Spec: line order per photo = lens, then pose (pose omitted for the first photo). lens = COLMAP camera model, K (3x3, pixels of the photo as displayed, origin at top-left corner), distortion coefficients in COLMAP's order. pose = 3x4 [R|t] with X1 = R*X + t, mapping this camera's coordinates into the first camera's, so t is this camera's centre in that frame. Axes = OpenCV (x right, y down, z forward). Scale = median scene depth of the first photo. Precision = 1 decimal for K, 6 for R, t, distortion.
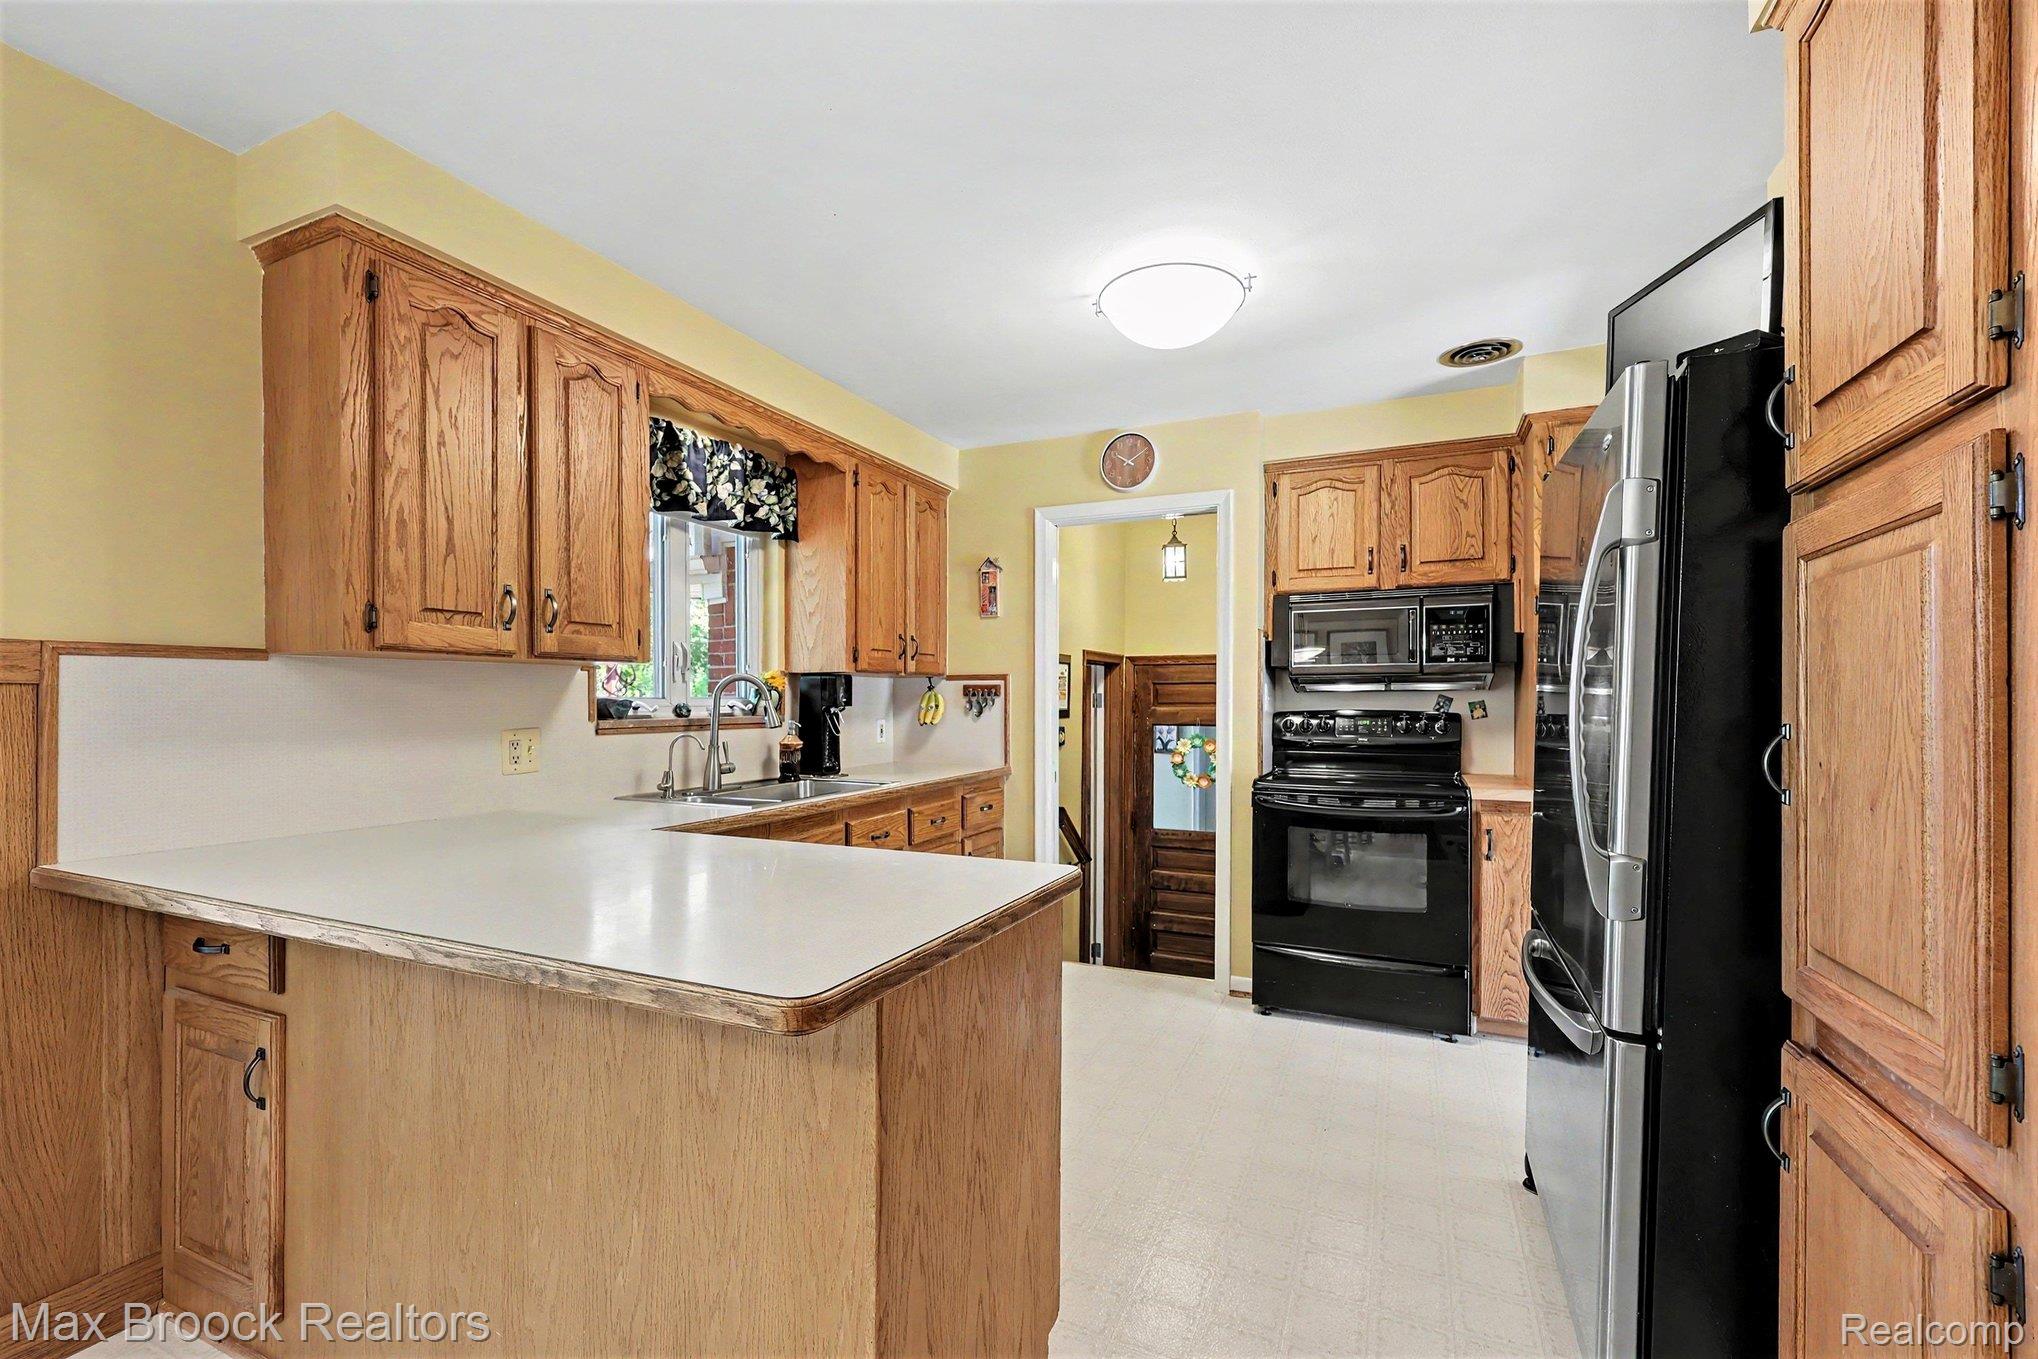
lens RADIAL K [[848.9, 0, 1021.4], [0, 848.9, 689.6], [0, 0, 1]] dist [0.001208, 0.000066]
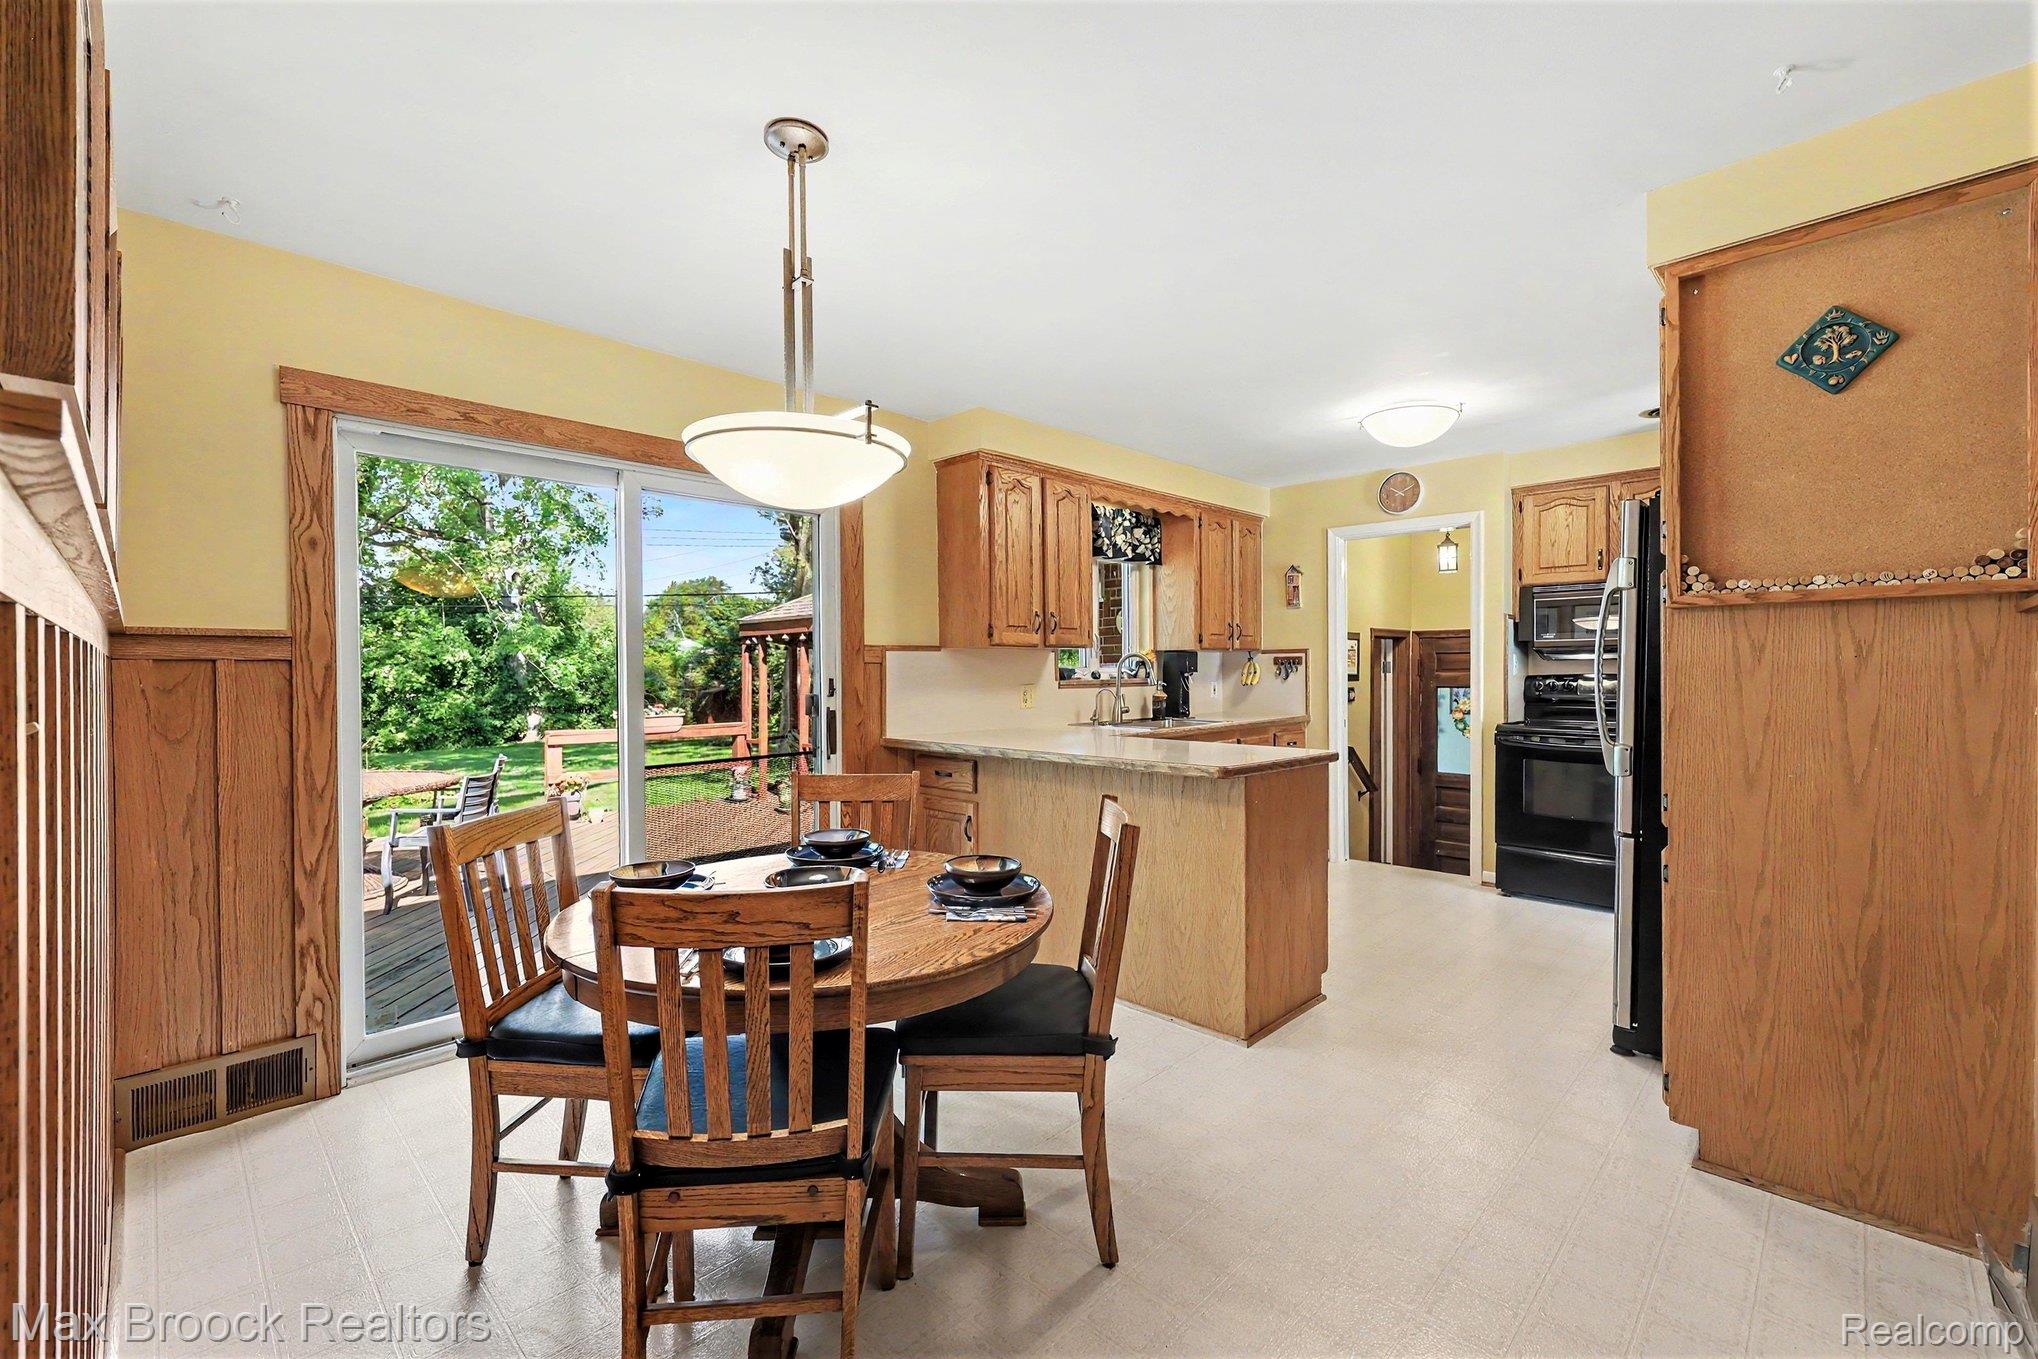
lens RADIAL K [[860.7, 0, 1007.4], [0, 860.7, 668.6], [0, 0, 1]] dist [0.001691, 0.000104]
pose [[0.933934, -0.004028, -0.357422, 0.032184], [0.008909, 0.999888, 0.012010, -0.008378], [0.357334, -0.014401, 0.933866, -0.558854]]
